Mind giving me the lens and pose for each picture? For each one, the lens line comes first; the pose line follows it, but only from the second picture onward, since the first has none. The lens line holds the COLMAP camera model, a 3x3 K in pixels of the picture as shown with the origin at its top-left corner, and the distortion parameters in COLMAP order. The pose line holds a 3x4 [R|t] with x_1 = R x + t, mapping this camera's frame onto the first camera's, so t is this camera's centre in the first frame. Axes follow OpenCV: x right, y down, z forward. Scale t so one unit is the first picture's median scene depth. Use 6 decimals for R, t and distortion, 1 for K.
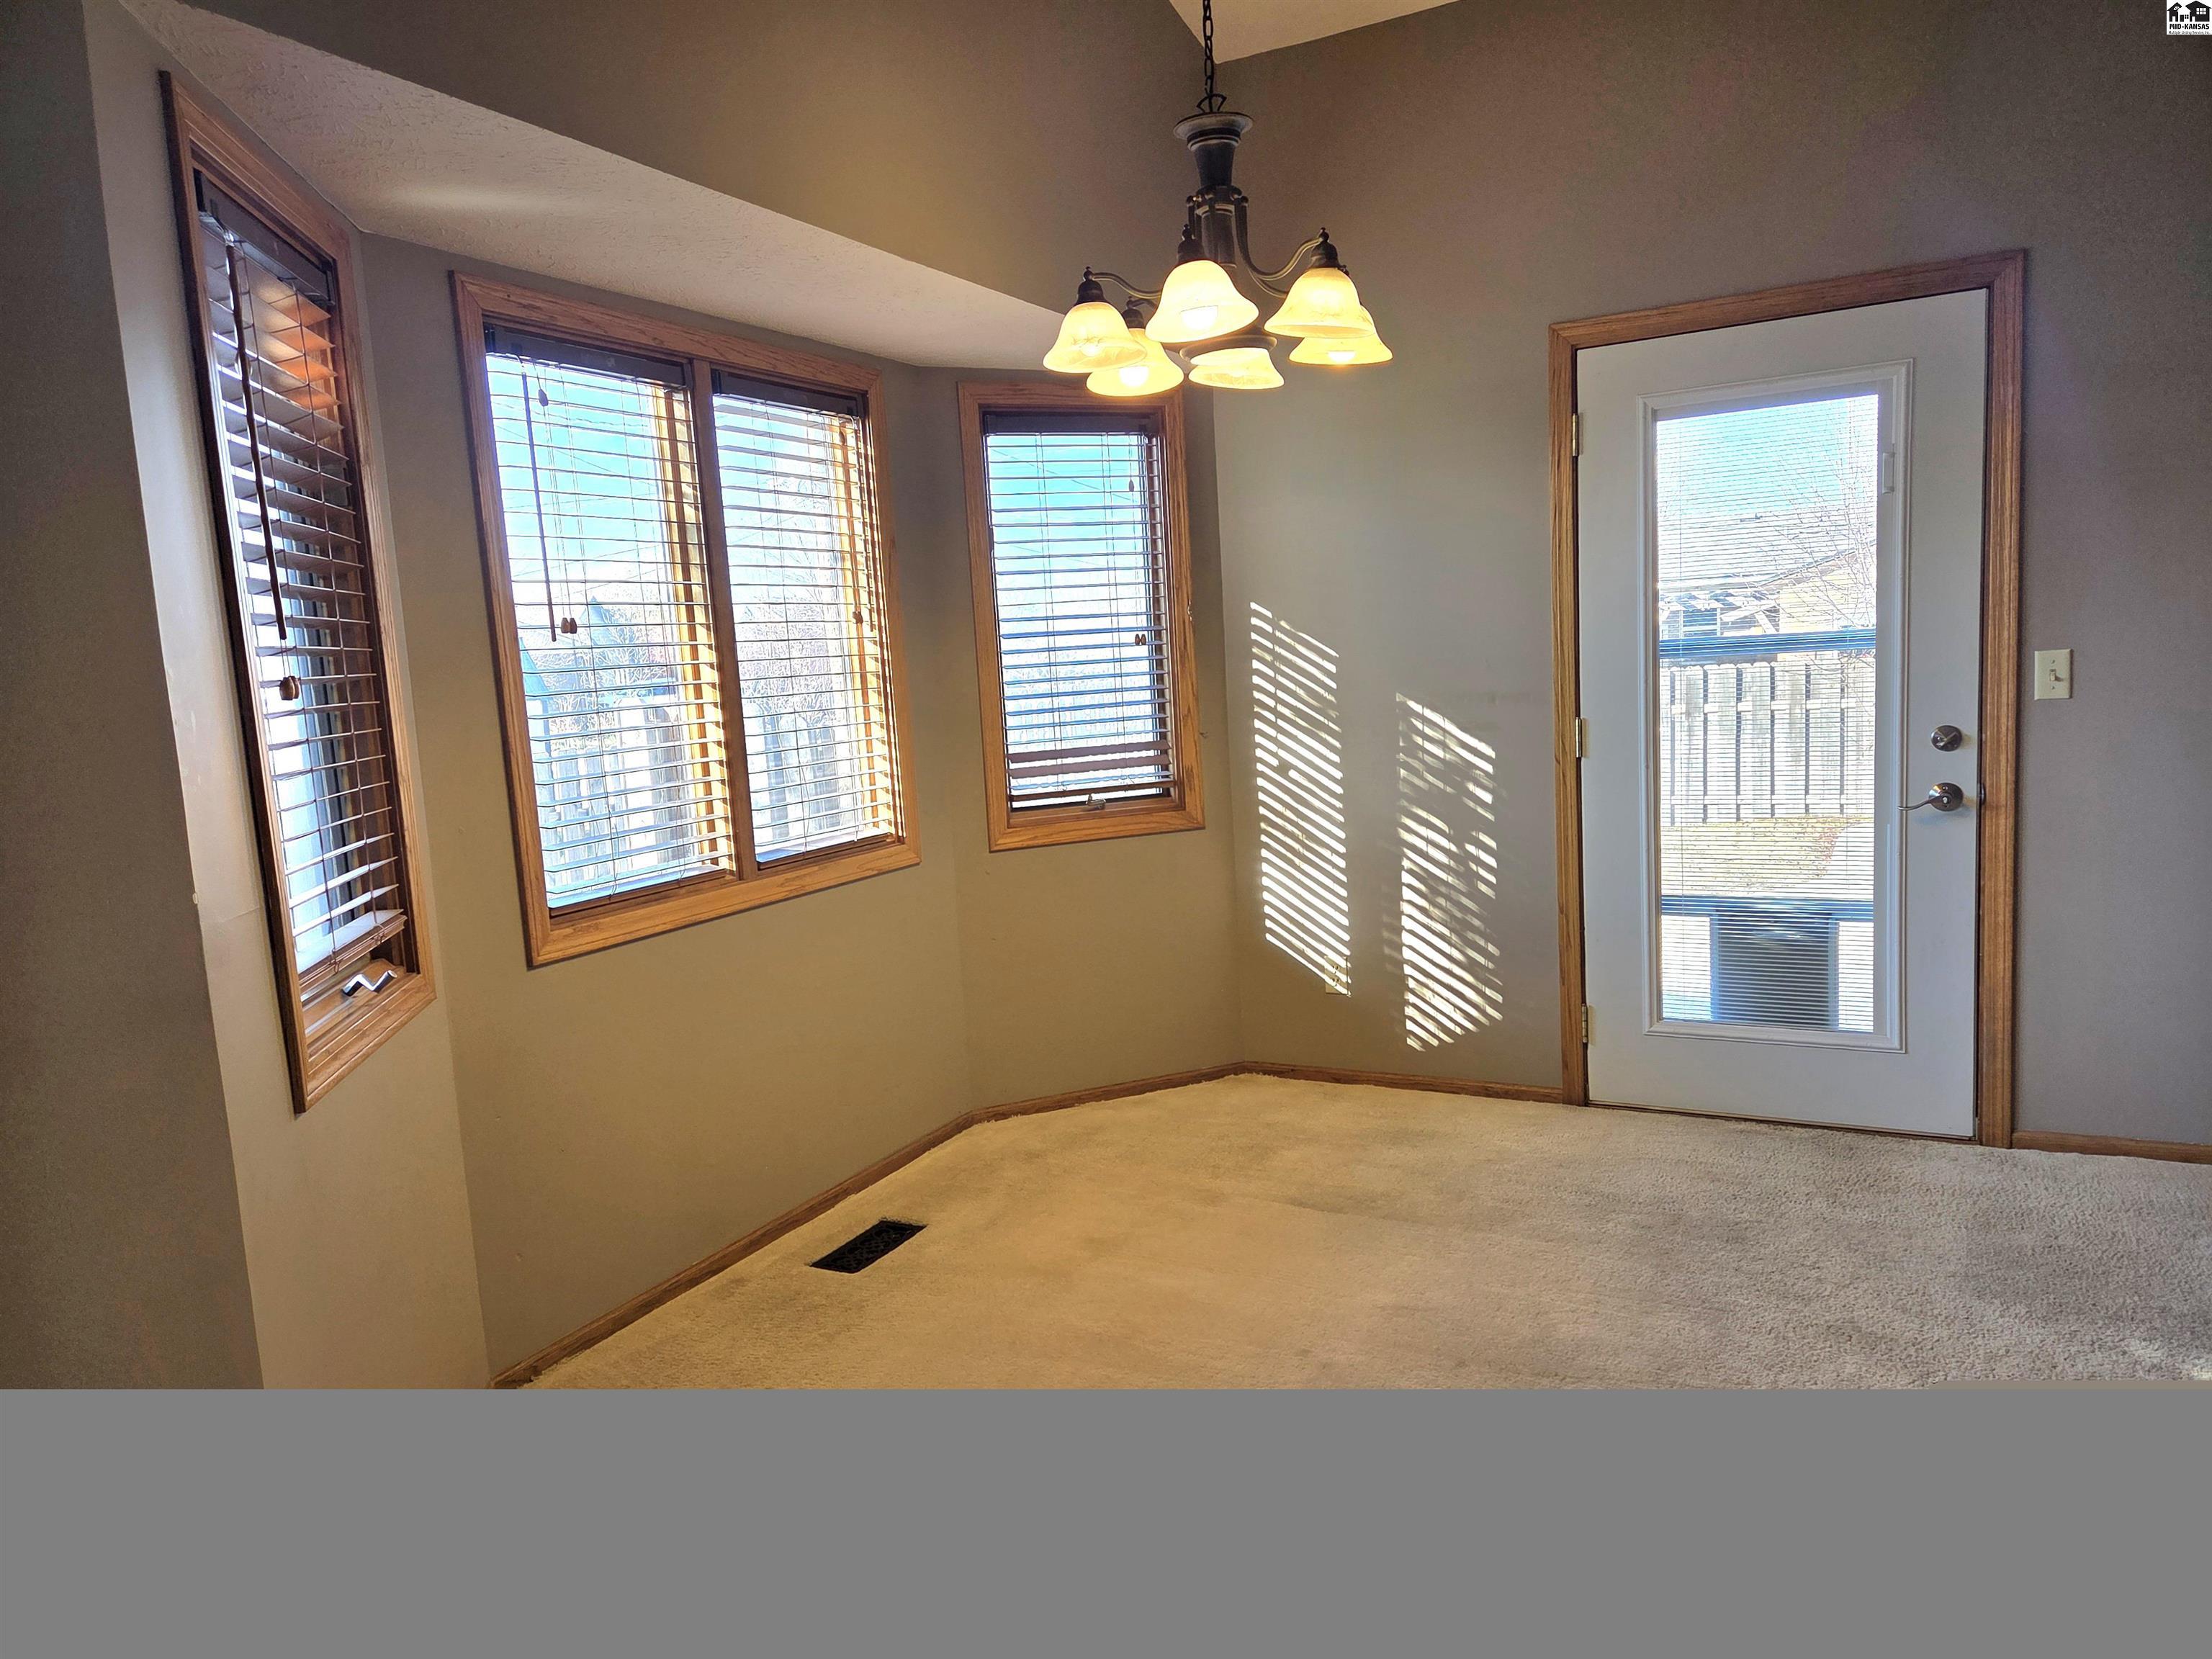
lens RADIAL K [[1472.1, 0, 1106.0], [0, 1472.1, 829.5], [0, 0, 1]] dist [0.065633, -0.061623]
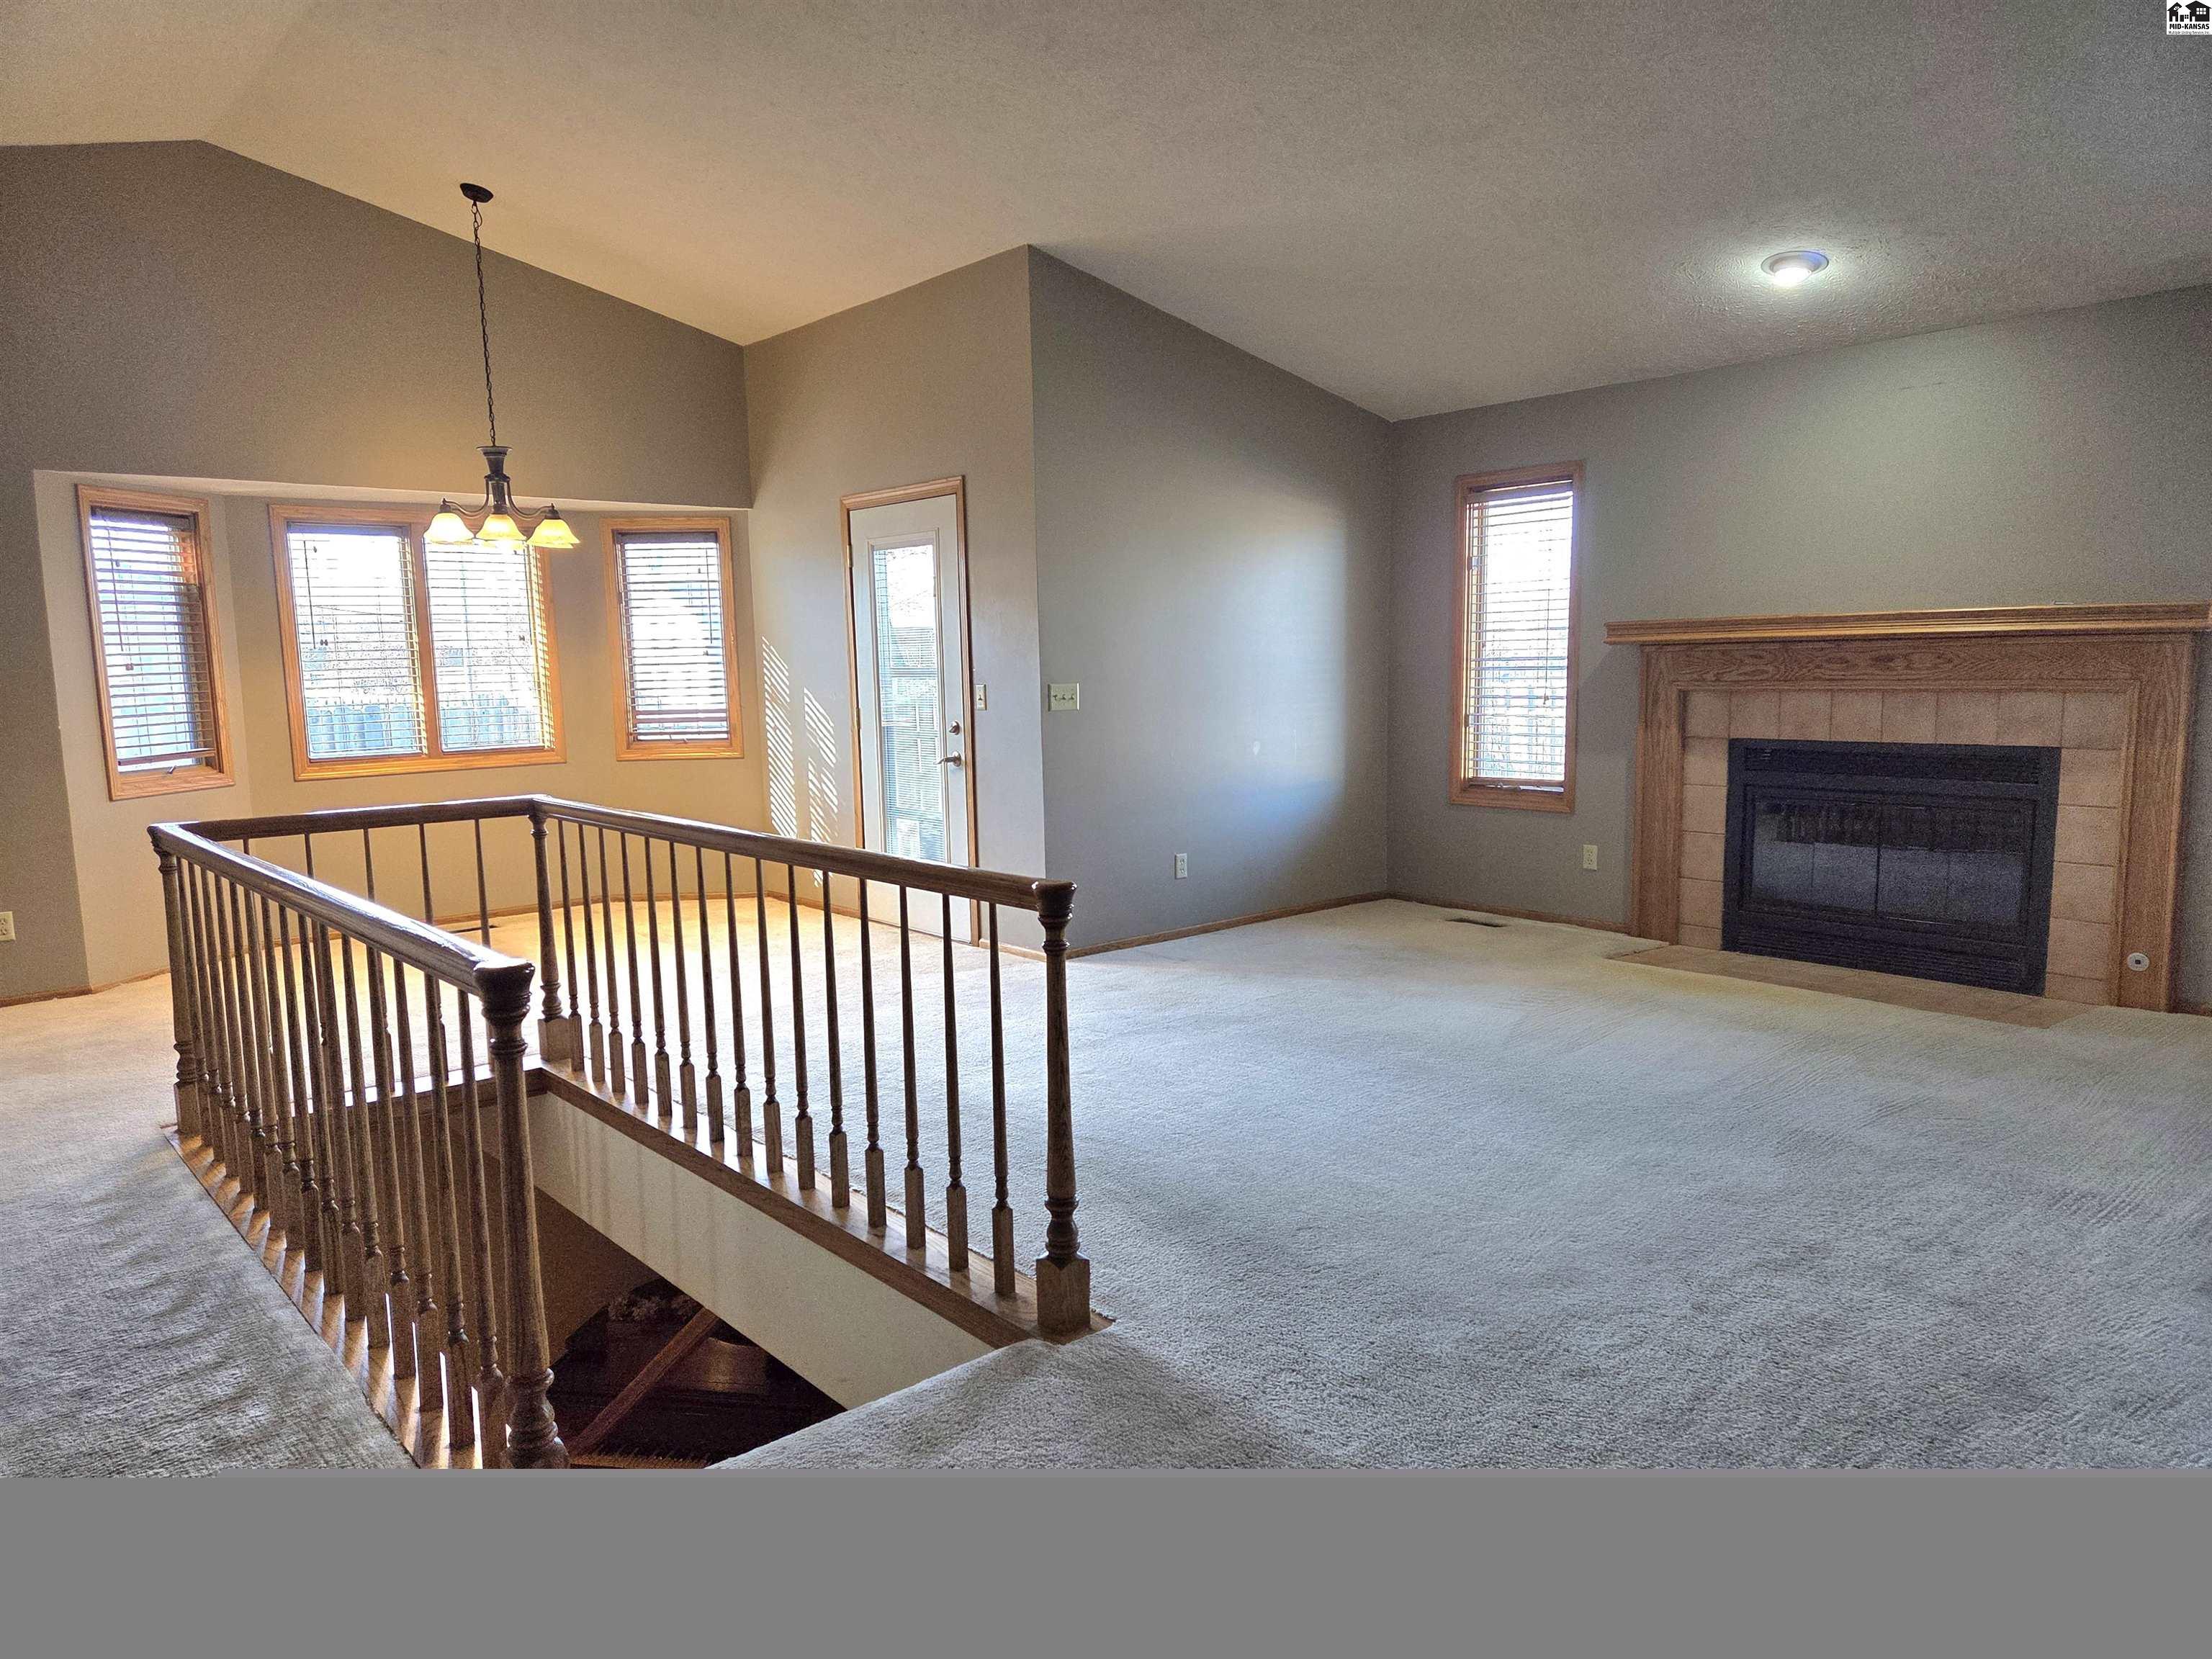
lens RADIAL K [[1472.1, 0, 1106.0], [0, 1472.1, 829.5], [0, 0, 1]] dist [0.065633, -0.061623]
pose [[0.933097, 0.084565, -0.349539, 1.366445], [-0.077888, 0.996411, 0.033143, -0.010575], [0.351088, -0.003701, 0.936335, -0.664682]]
